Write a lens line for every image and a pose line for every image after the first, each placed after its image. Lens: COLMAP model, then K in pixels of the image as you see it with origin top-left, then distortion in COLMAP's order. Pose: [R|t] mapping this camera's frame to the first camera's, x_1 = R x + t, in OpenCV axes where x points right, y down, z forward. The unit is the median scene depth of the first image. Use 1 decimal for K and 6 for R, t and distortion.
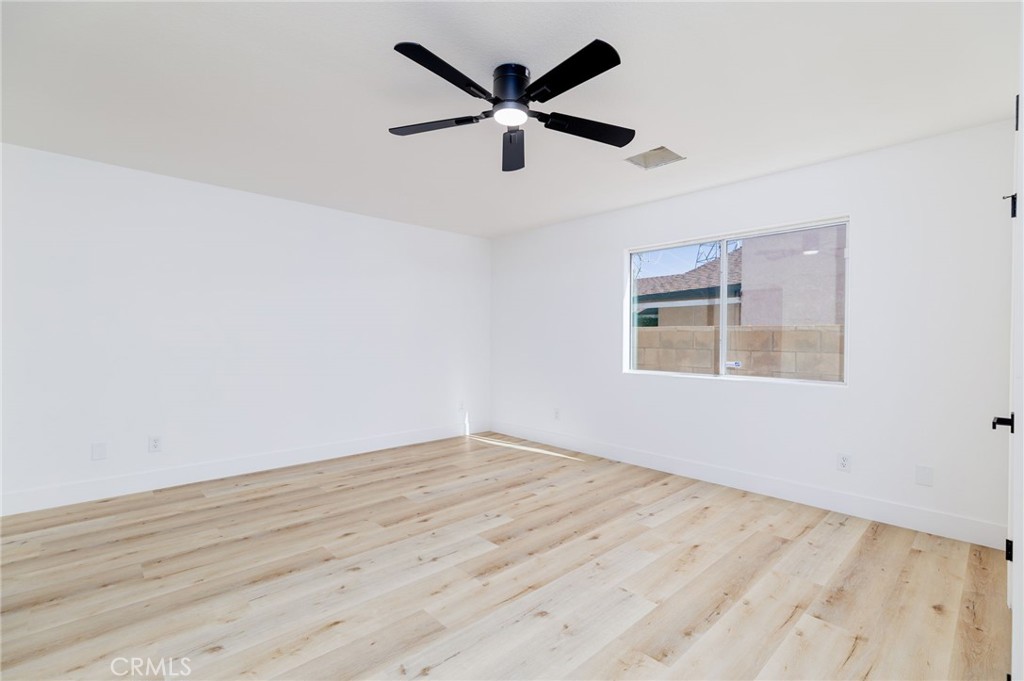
lens RADIAL K [[462.9, 0, 509.9], [0, 462.9, 343.5], [0, 0, 1]] dist [0.008480, -0.000454]
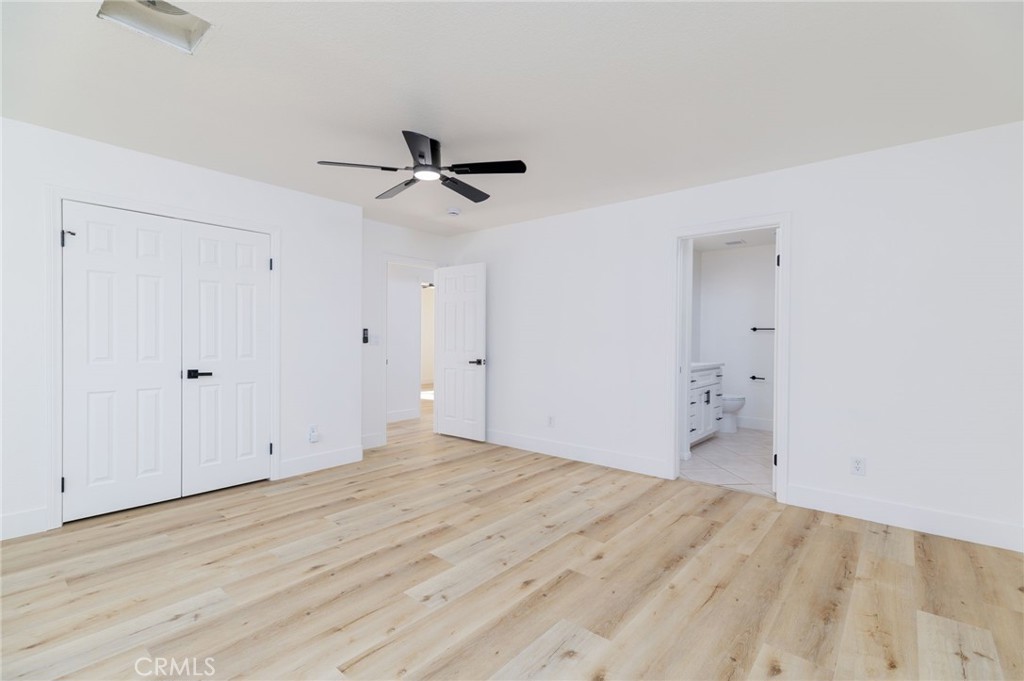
lens RADIAL K [[462.9, 0, 510.3], [0, 462.9, 339.3], [0, 0, 1]] dist [0.008480, -0.000454]
pose [[-0.993588, -0.012462, -0.112376, -0.076082], [-0.013814, 0.999841, 0.011259, -0.020144], [0.112218, 0.012739, -0.993602, 1.956391]]
